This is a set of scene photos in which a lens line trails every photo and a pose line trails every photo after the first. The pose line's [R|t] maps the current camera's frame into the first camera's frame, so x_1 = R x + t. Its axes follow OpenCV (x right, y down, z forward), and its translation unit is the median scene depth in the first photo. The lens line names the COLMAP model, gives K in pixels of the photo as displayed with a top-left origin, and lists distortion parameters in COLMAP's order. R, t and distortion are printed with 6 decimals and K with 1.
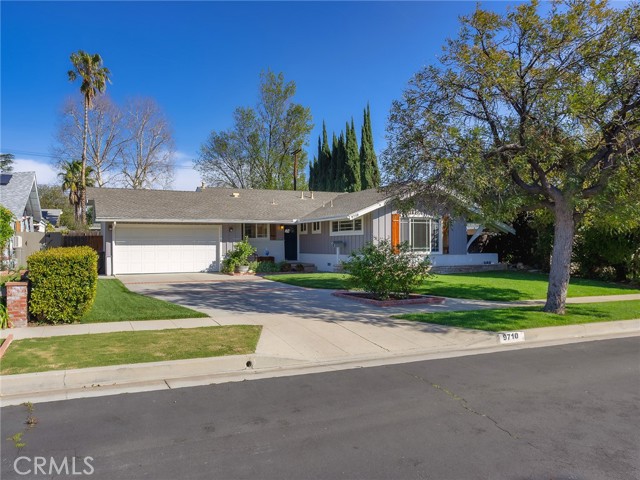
lens RADIAL K [[505.4, 0, 321.0], [0, 505.4, 242.7], [0, 0, 1]] dist [0.005111, -0.021542]
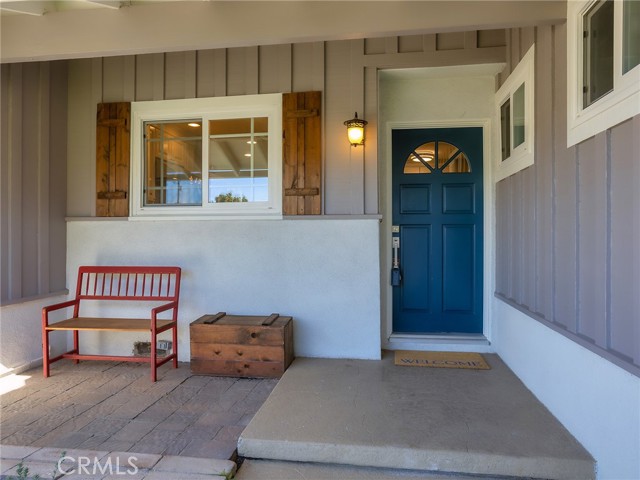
lens RADIAL K [[429.7, 0, 323.5], [0, 429.7, 236.9], [0, 0, 1]] dist [-0.032397, 0.004246]
pose [[0.815954, 0.008219, -0.578058, -0.008620], [-0.004640, 0.999960, 0.007669, 0.000504], [0.578098, -0.003576, 0.815960, 0.911474]]
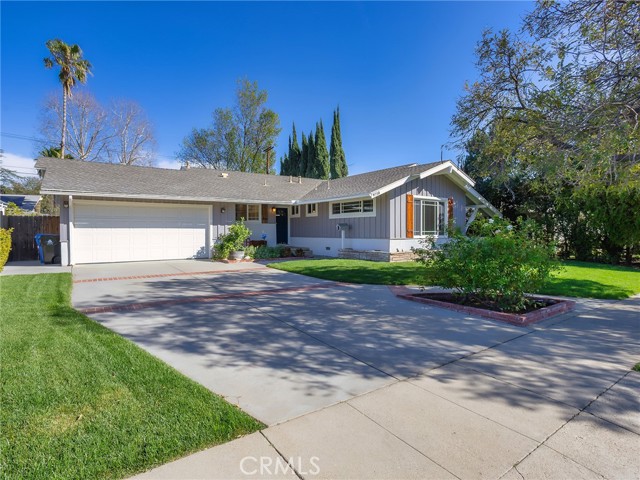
lens RADIAL K [[350.2, 0, 330.3], [0, 350.2, 225.8], [0, 0, 1]] dist [-0.005463, 0.007573]
pose [[0.983973, 0.003753, 0.178277, -0.093477], [-0.002091, 0.999953, -0.009506, 0.005965], [-0.178304, 0.008981, 0.983934, 0.331429]]
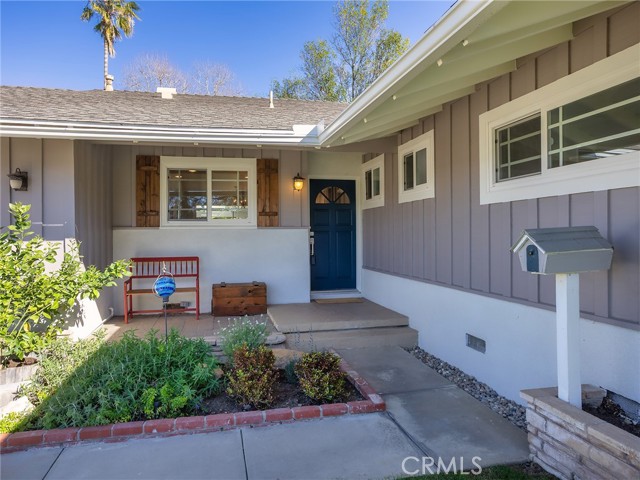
lens RADIAL K [[429.7, 0, 319.6], [0, 429.7, 234.8], [0, 0, 1]] dist [-0.032397, 0.004246]
pose [[0.970669, 0.001436, -0.240416, -0.004051], [-0.000605, 0.999994, 0.003533, -0.001597], [0.240420, -0.003284, 0.970663, 0.777869]]
